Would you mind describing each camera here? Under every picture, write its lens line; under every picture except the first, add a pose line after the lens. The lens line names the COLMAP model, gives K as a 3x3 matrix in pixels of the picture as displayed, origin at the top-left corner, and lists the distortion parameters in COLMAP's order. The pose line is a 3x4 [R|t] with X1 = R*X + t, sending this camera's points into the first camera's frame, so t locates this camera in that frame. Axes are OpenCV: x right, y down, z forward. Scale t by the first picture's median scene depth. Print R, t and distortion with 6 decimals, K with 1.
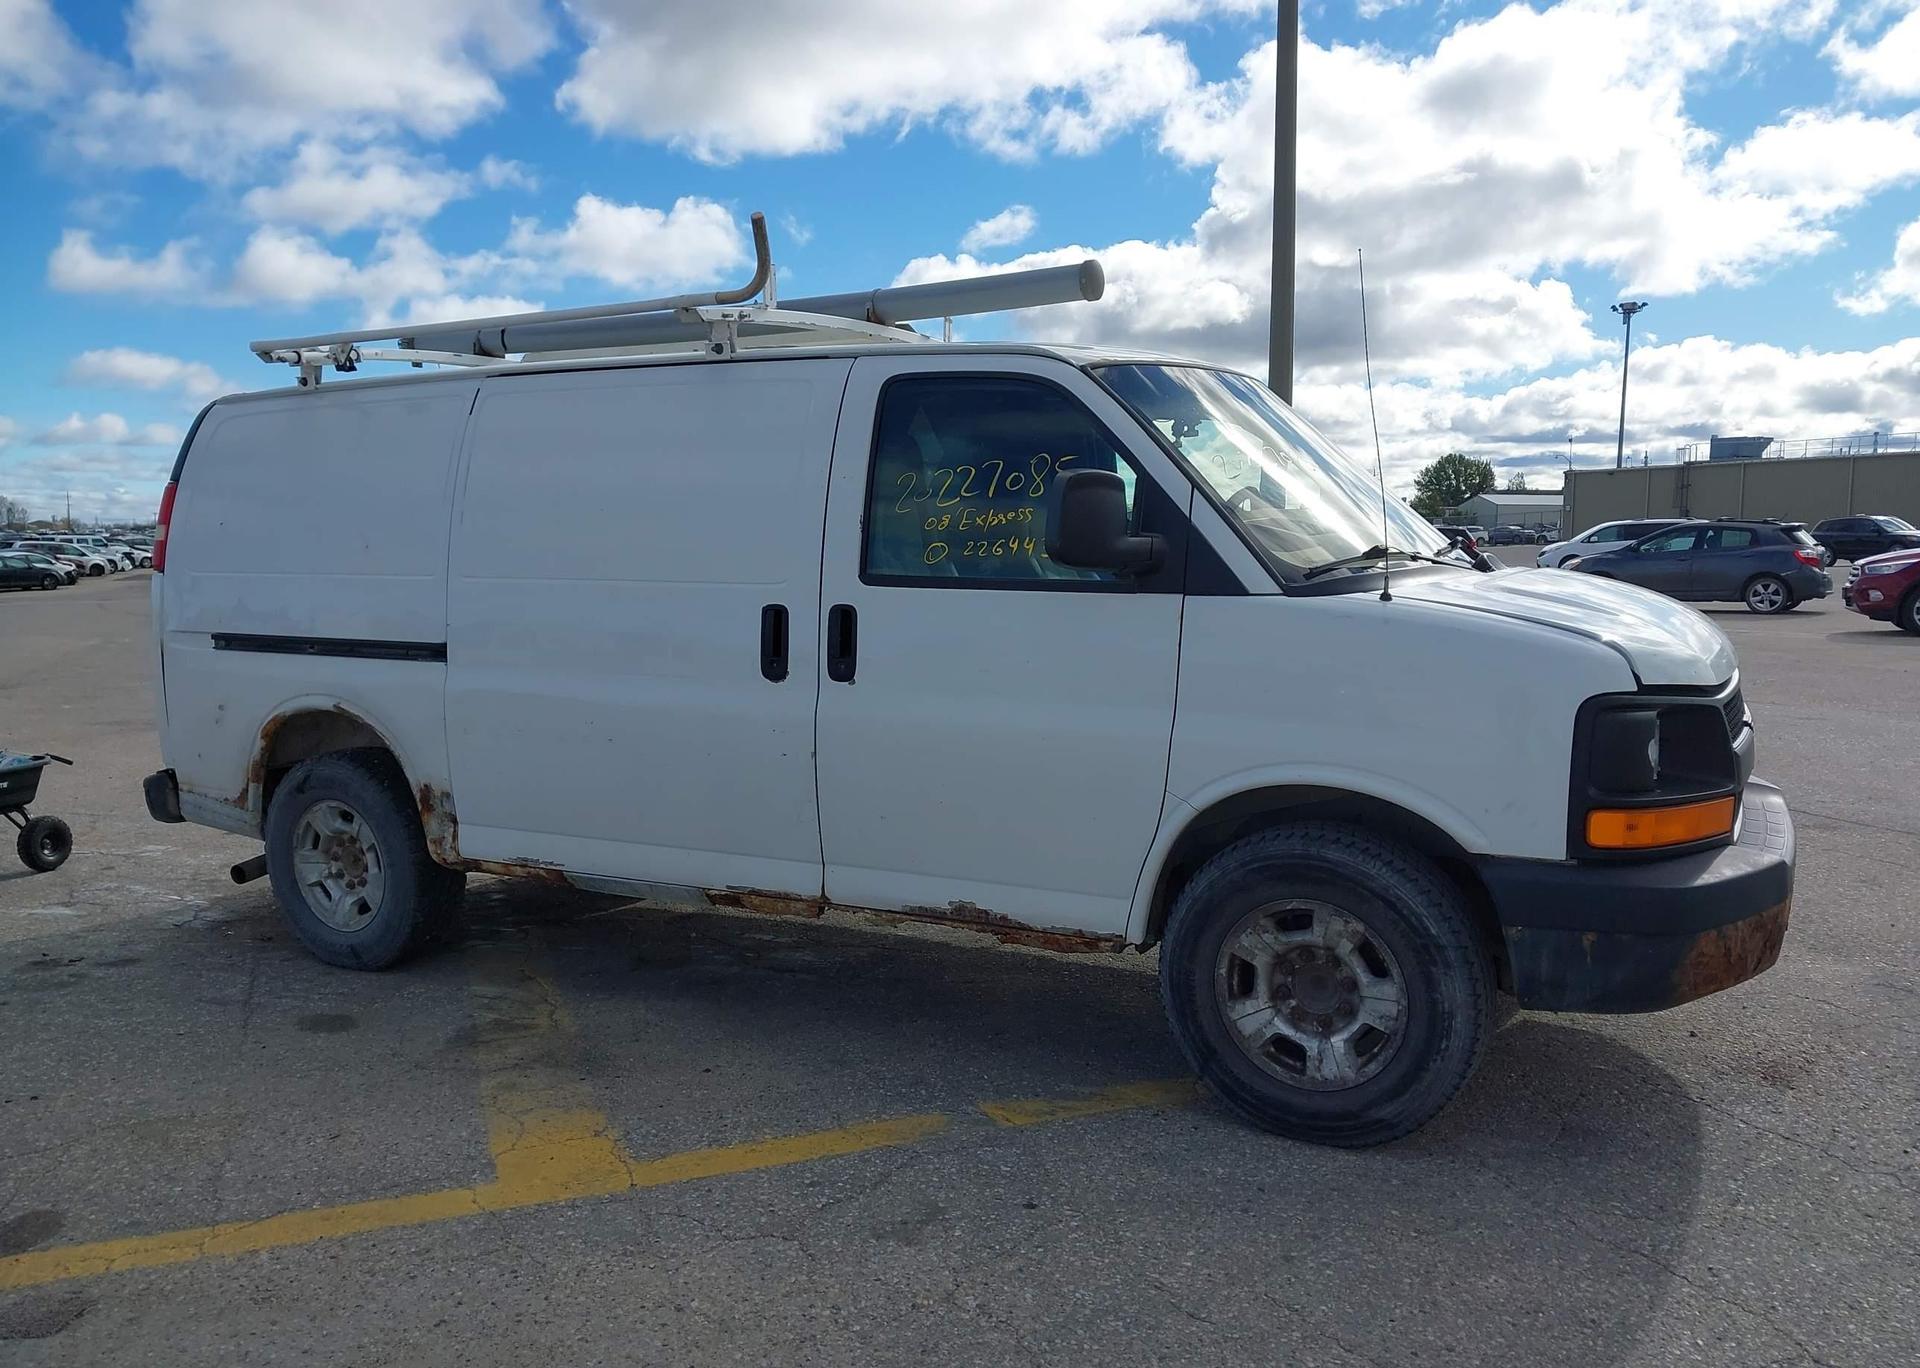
lens RADIAL K [[1535.9, 0, 925.2], [0, 1535.9, 684.4], [0, 0, 1]] dist [0.030788, -0.052563]
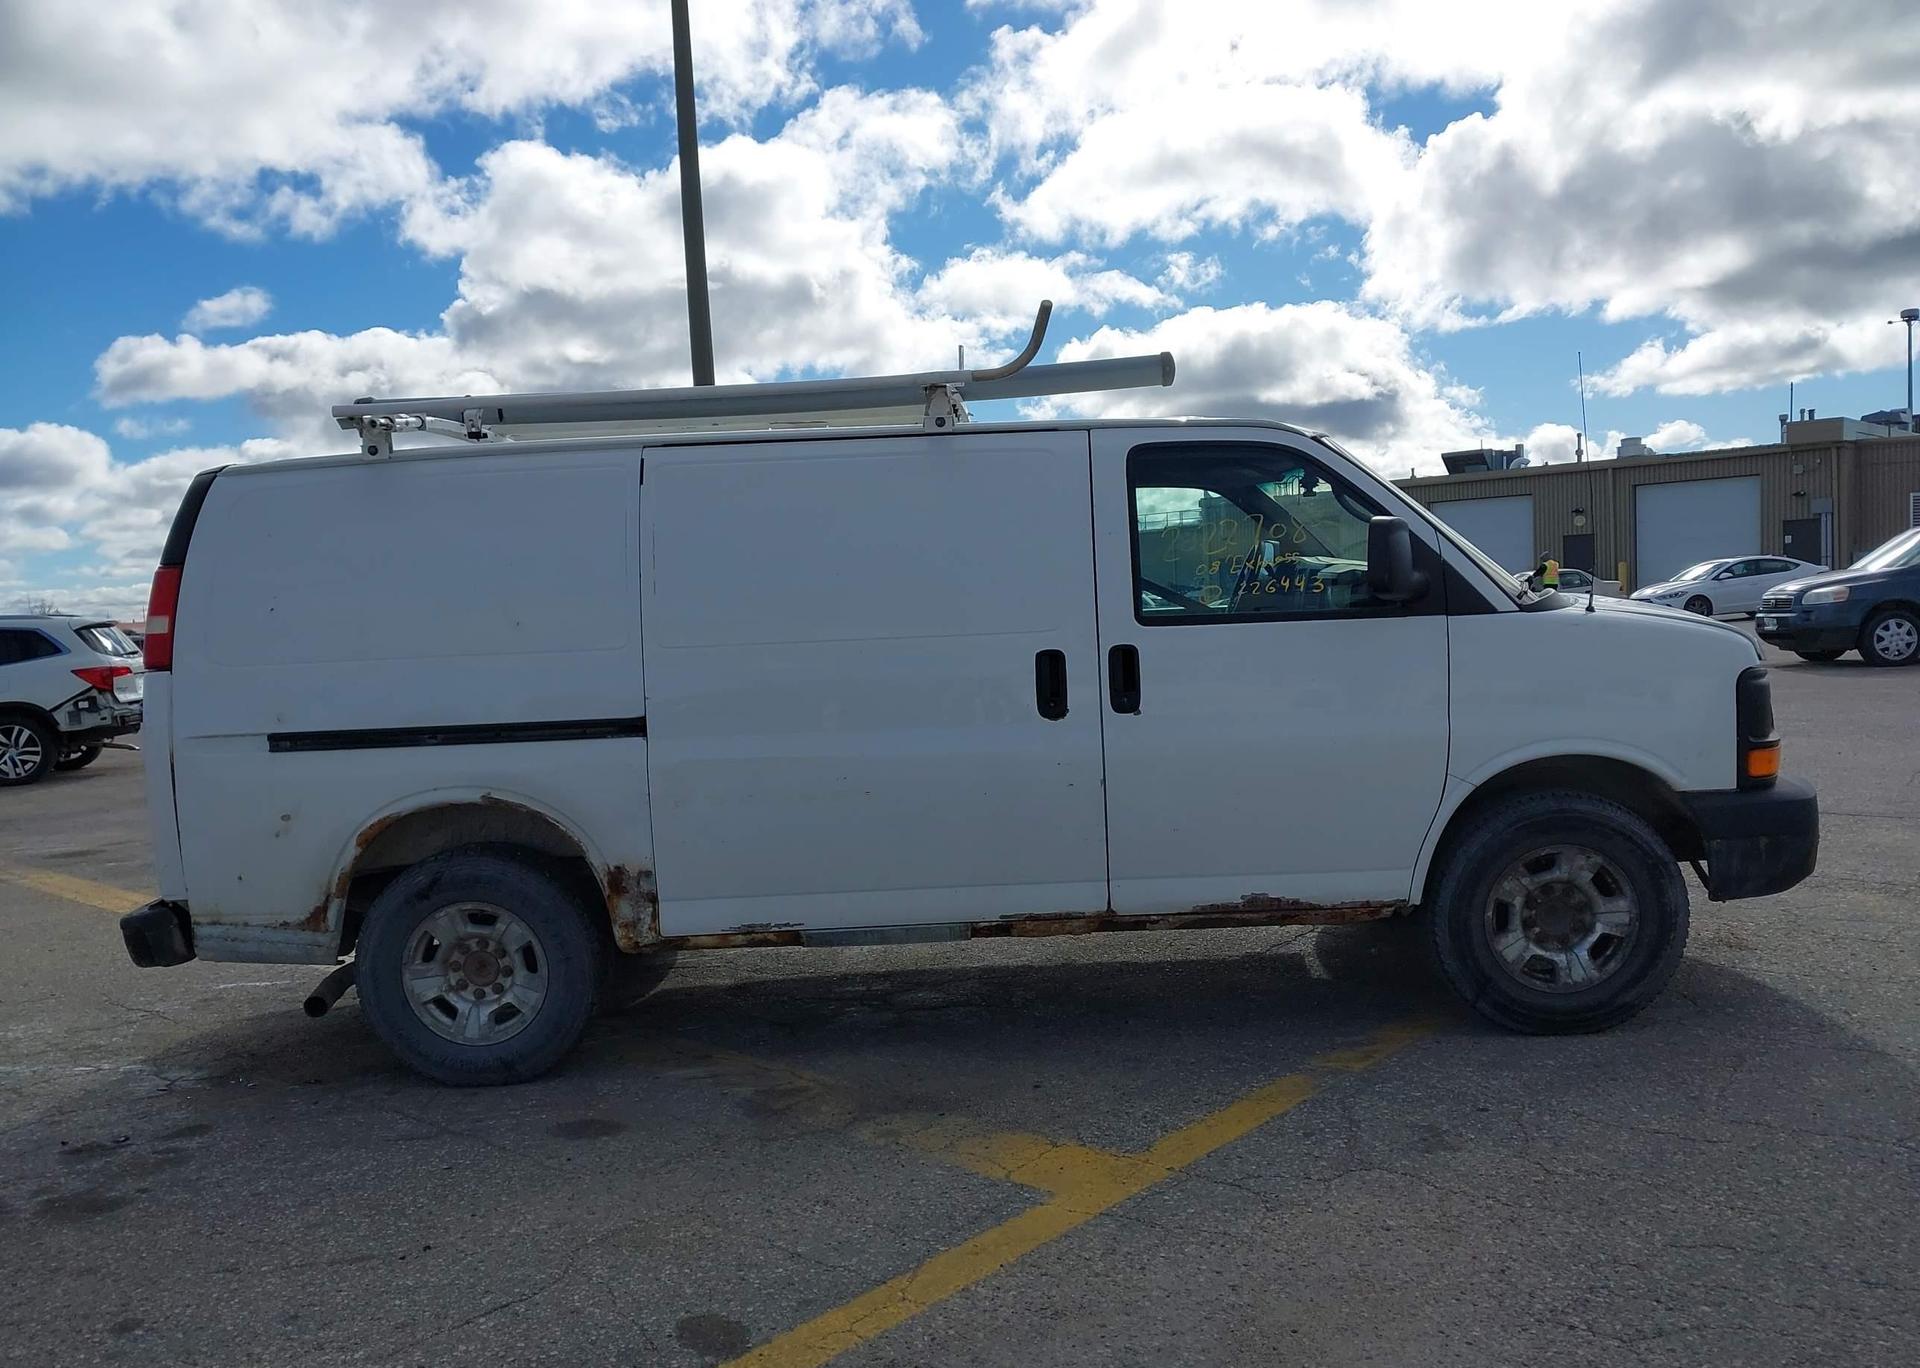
lens RADIAL K [[1497.4, 0, 940.1], [0, 1497.4, 686.9], [0, 0, 1]] dist [0.080437, -0.149545]
pose [[0.885948, -0.064408, 0.459290, -0.571360], [0.088575, 0.995579, -0.031242, 0.000854], [-0.455247, 0.068361, 0.887737, 0.072259]]
